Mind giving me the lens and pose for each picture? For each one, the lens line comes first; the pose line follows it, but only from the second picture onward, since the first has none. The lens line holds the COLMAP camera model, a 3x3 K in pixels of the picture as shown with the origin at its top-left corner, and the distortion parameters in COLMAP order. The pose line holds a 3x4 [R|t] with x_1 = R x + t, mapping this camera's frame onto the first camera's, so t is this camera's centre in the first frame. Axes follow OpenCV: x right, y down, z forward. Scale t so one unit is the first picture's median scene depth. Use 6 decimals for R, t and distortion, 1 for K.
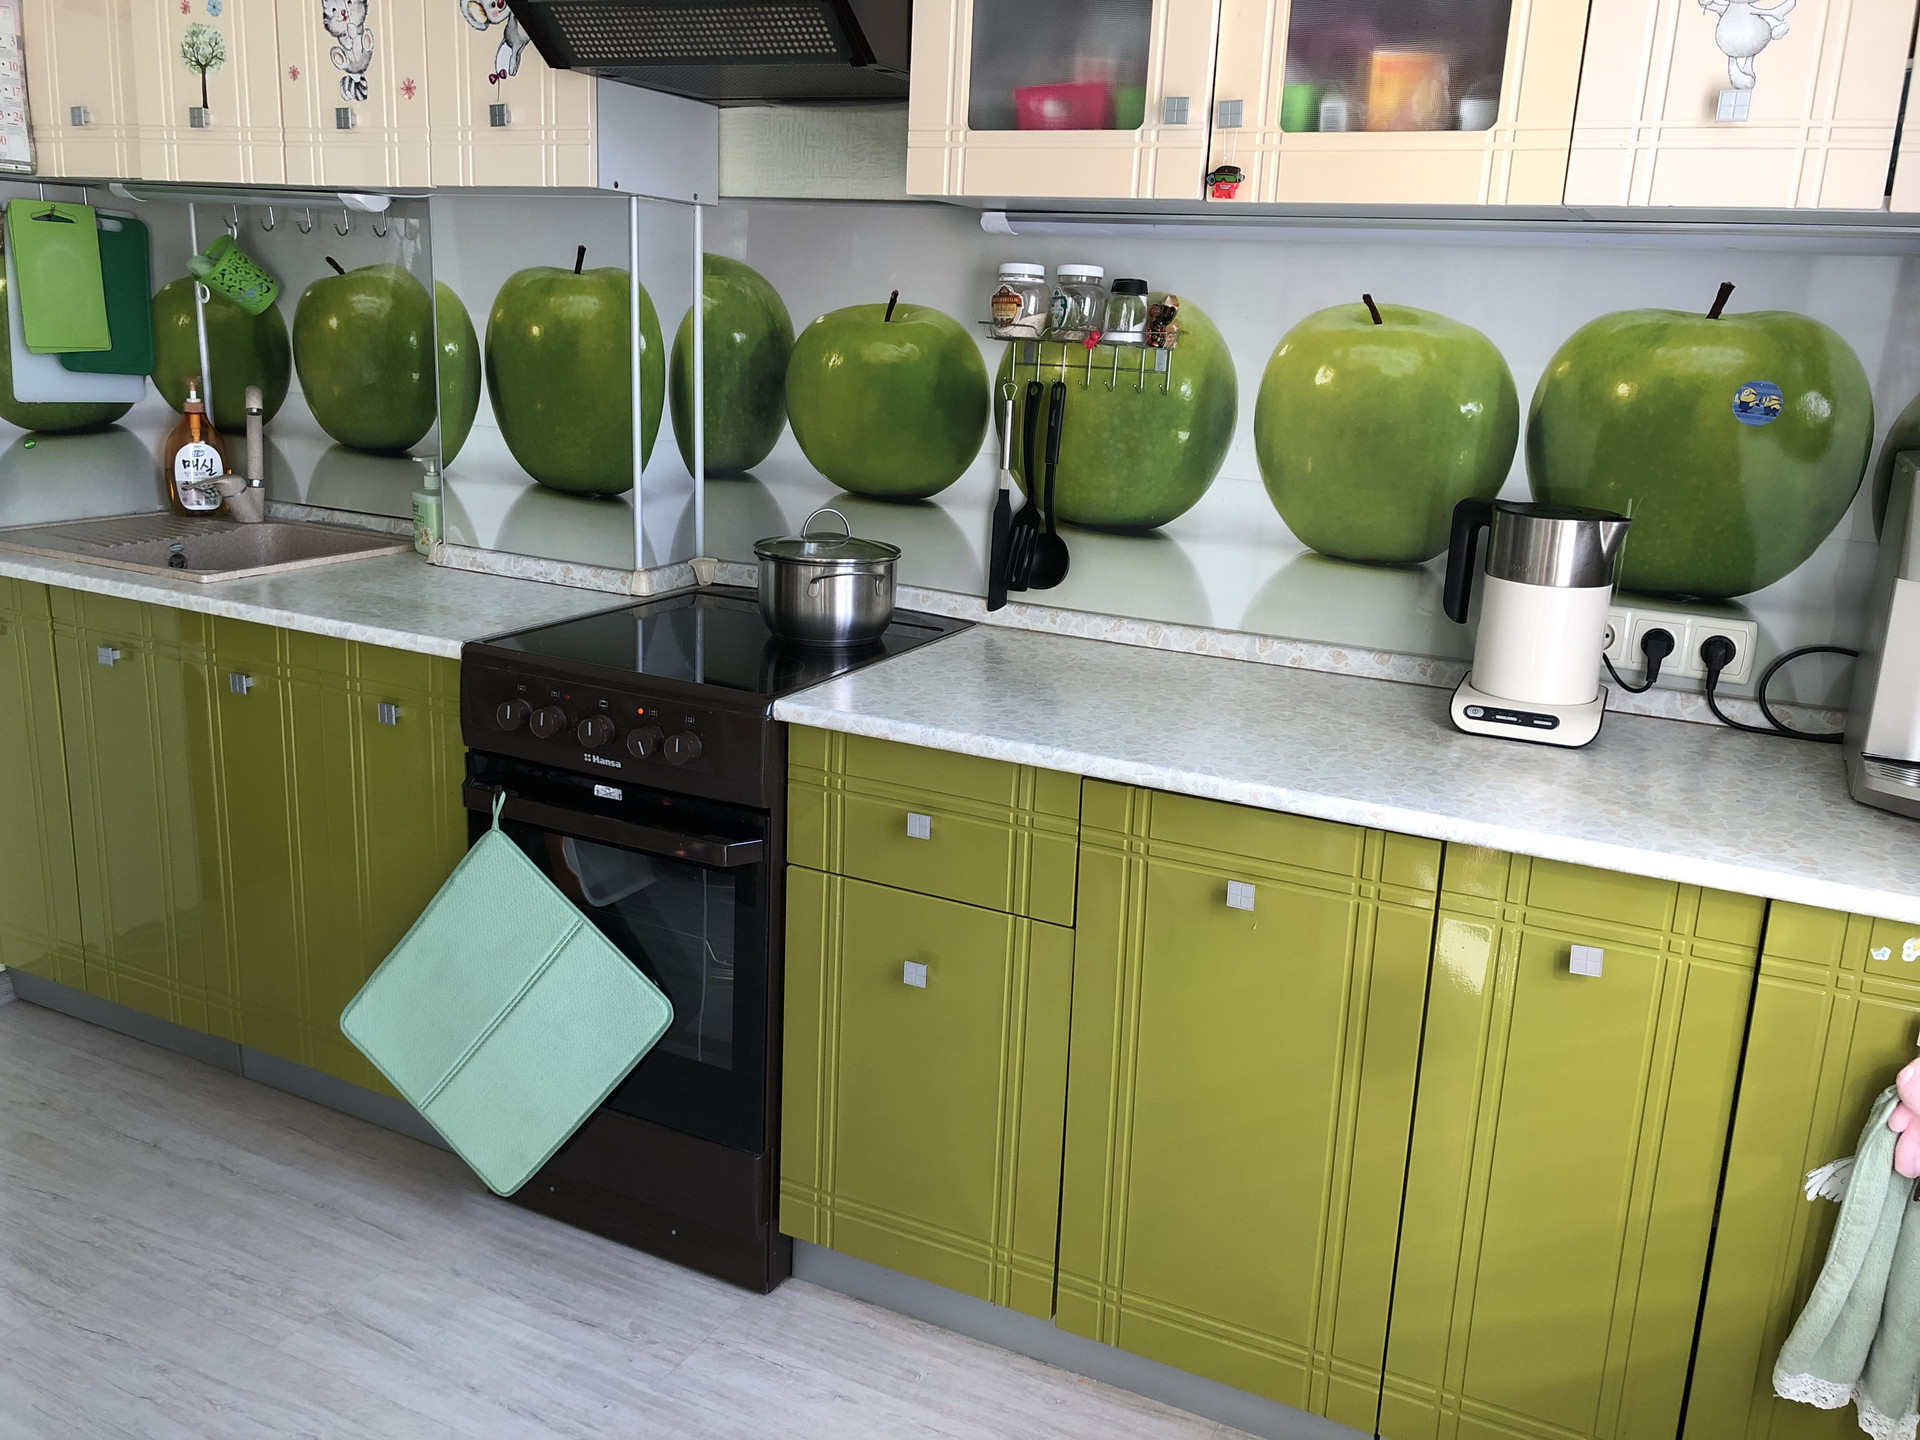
lens RADIAL K [[1570.7, 0, 958.9], [0, 1570.7, 709.5], [0, 0, 1]] dist [0.011368, 0.017205]
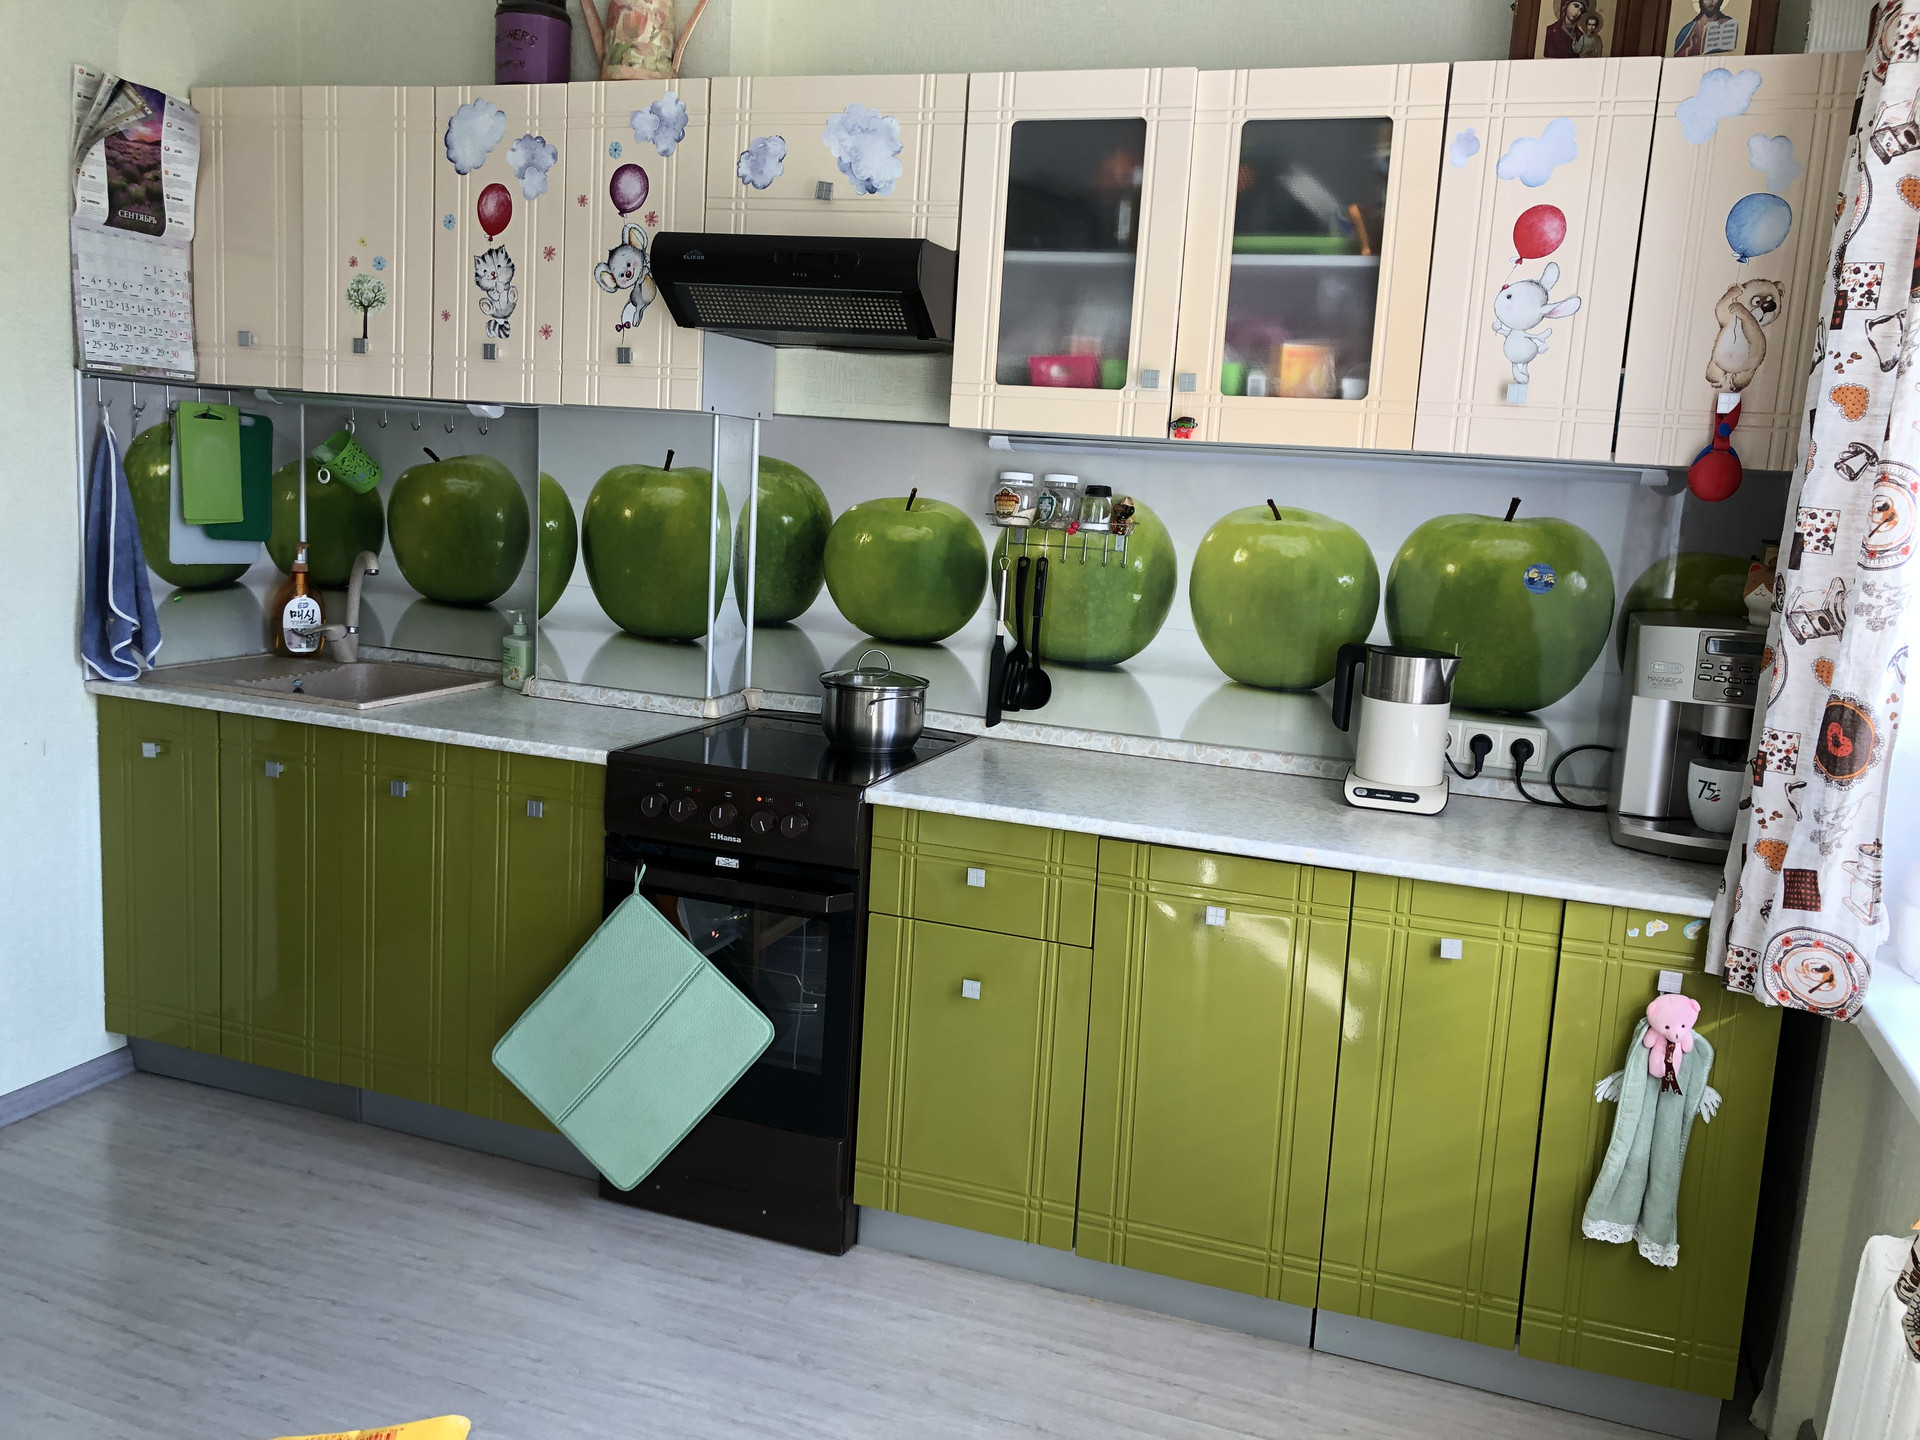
lens RADIAL K [[1571.4, 0, 954.6], [0, 1571.4, 712.7], [0, 0, 1]] dist [0.117871, -0.303763]
pose [[0.993324, -0.004160, 0.115282, -0.179937], [0.014472, 0.995948, -0.088754, 0.046227], [-0.114446, 0.089830, 0.989360, -0.339146]]
